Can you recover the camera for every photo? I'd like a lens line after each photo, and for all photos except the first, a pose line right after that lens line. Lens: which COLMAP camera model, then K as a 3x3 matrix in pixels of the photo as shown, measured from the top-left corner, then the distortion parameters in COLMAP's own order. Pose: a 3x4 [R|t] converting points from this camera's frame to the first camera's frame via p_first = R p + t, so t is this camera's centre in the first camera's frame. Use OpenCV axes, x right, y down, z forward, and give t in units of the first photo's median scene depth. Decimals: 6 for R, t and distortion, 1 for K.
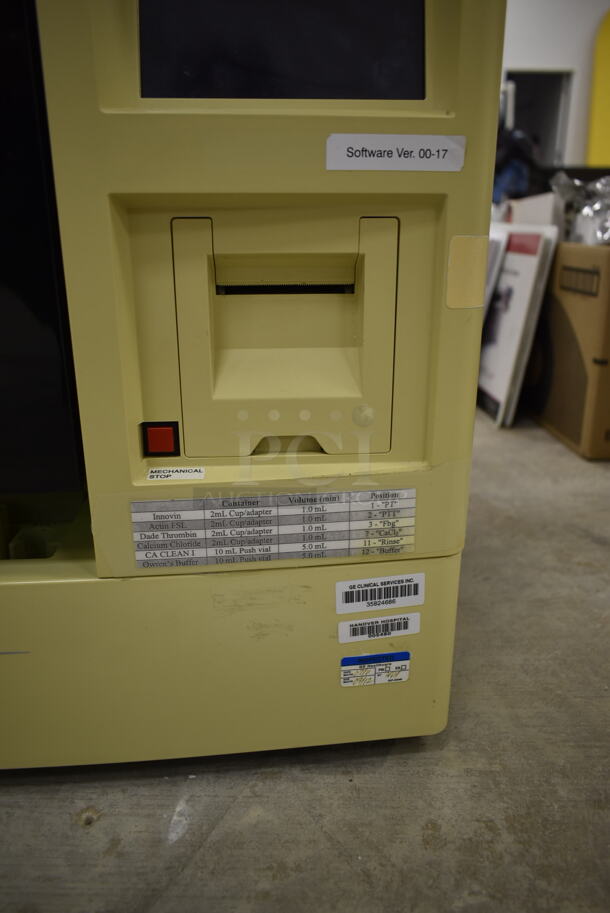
lens RADIAL K [[684.3, 0, 300.2], [0, 684.3, 459.3], [0, 0, 1]] dist [-0.017289, 0.004951]
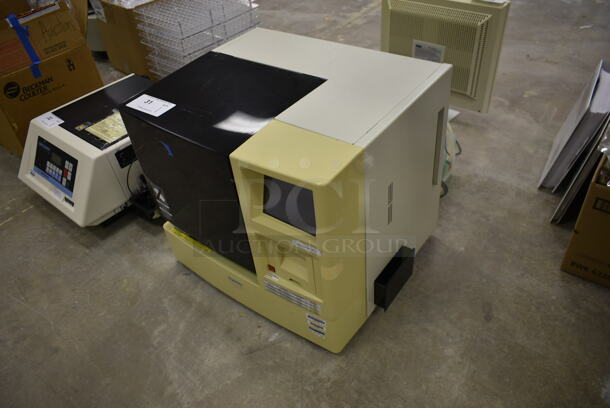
lens RADIAL K [[457.2, 0, 313.9], [0, 457.2, 205.2], [0, 0, 1]] dist [-0.017289, 0.004951]
pose [[0.767269, 0.371975, -0.522429, 1.244377], [-0.138428, 0.891464, 0.431428, -1.530121], [0.626207, -0.258702, 0.735485, -0.766301]]
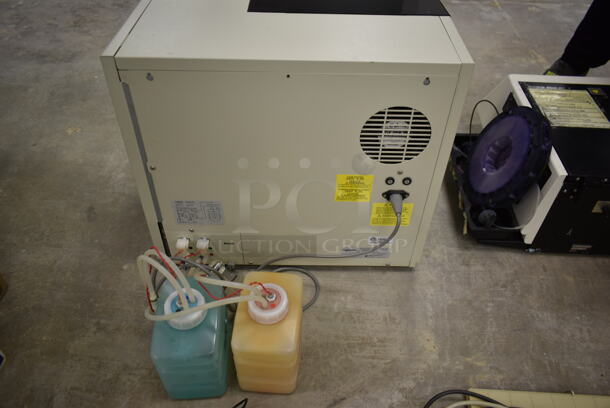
lens RADIAL K [[457.2, 0, 304.0], [0, 457.2, 204.0], [0, 0, 1]] dist [-0.017289, 0.004951]
pose [[-0.998253, -0.044189, 0.039222, -0.730414], [0.014579, 0.459083, 0.888274, -2.566937], [-0.057258, 0.887294, -0.457637, 3.178584]]
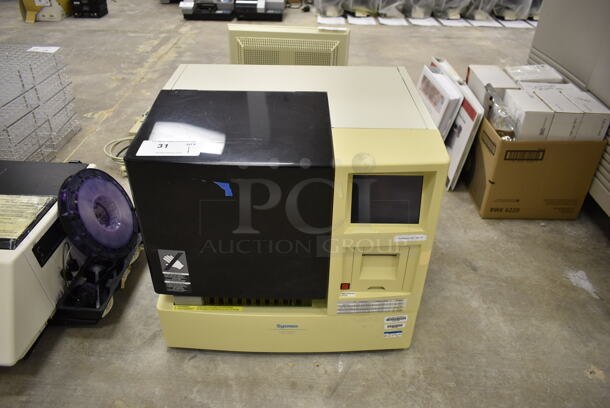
lens RADIAL K [[457.2, 0, 306.7], [0, 457.2, 205.8], [0, 0, 1]] dist [-0.017289, 0.004951]
pose [[0.998268, 0.045503, -0.037293, -0.327672], [-0.034106, 0.964086, 0.263391, -1.109659], [0.047939, -0.261663, 0.963968, -1.383959]]
